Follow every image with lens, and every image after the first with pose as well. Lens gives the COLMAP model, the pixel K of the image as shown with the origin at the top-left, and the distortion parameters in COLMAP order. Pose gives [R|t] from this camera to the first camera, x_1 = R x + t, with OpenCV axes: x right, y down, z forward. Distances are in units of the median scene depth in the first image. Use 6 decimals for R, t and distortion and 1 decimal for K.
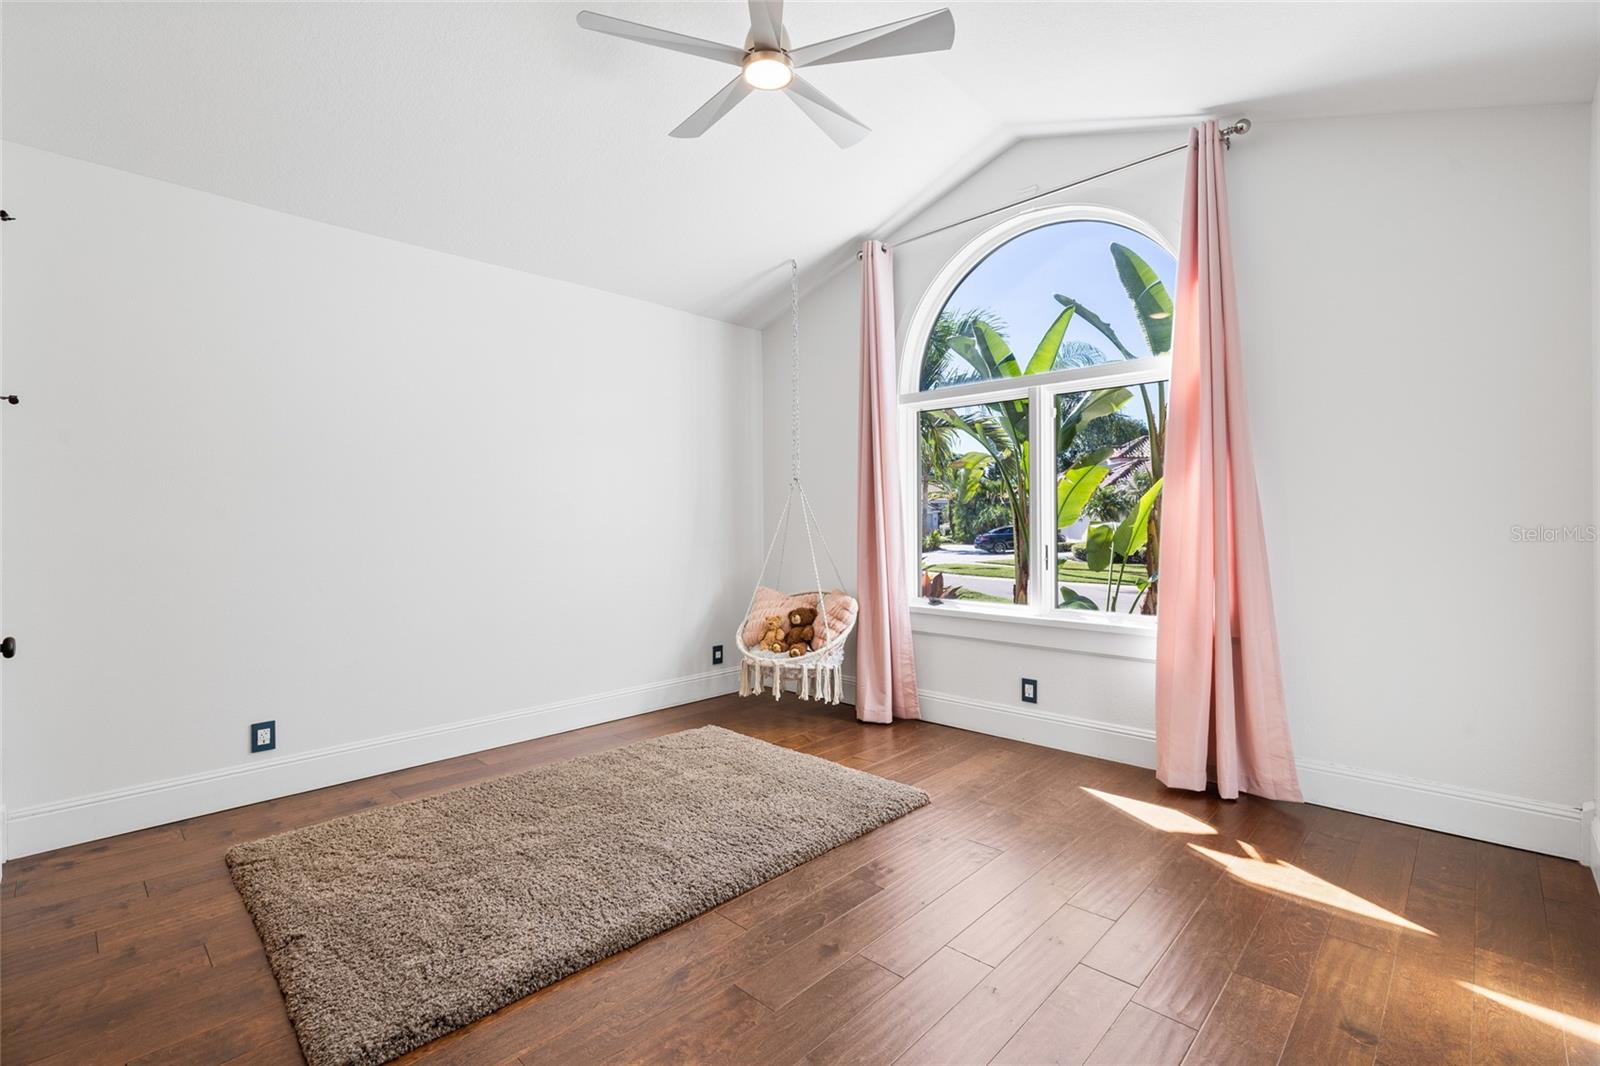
lens RADIAL K [[710.8, 0, 802.6], [0, 710.8, 524.9], [0, 0, 1]] dist [-0.004273, 0.000034]
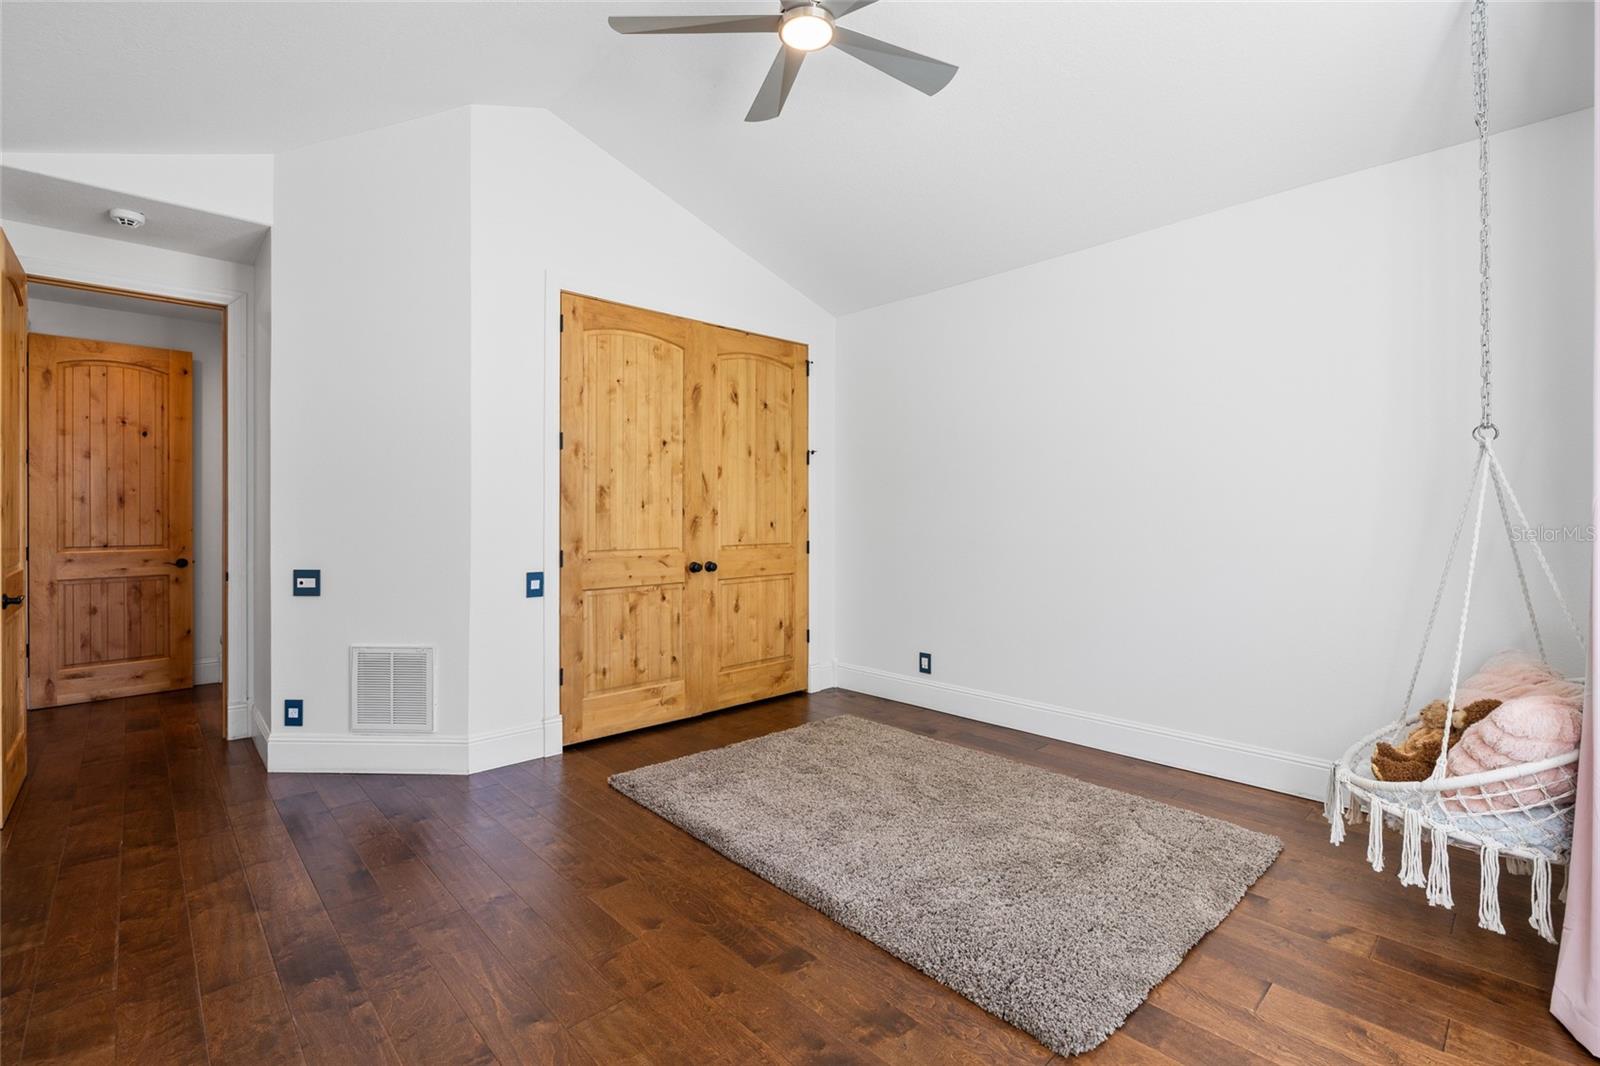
lens RADIAL K [[710.8, 0, 802.6], [0, 710.8, 526.2], [0, 0, 1]] dist [-0.004273, 0.000034]
pose [[-0.035136, 0.015987, -0.999255, 0.614448], [-0.018808, 0.999684, 0.016655, 0.005324], [0.999206, 0.019379, -0.034824, 0.735196]]
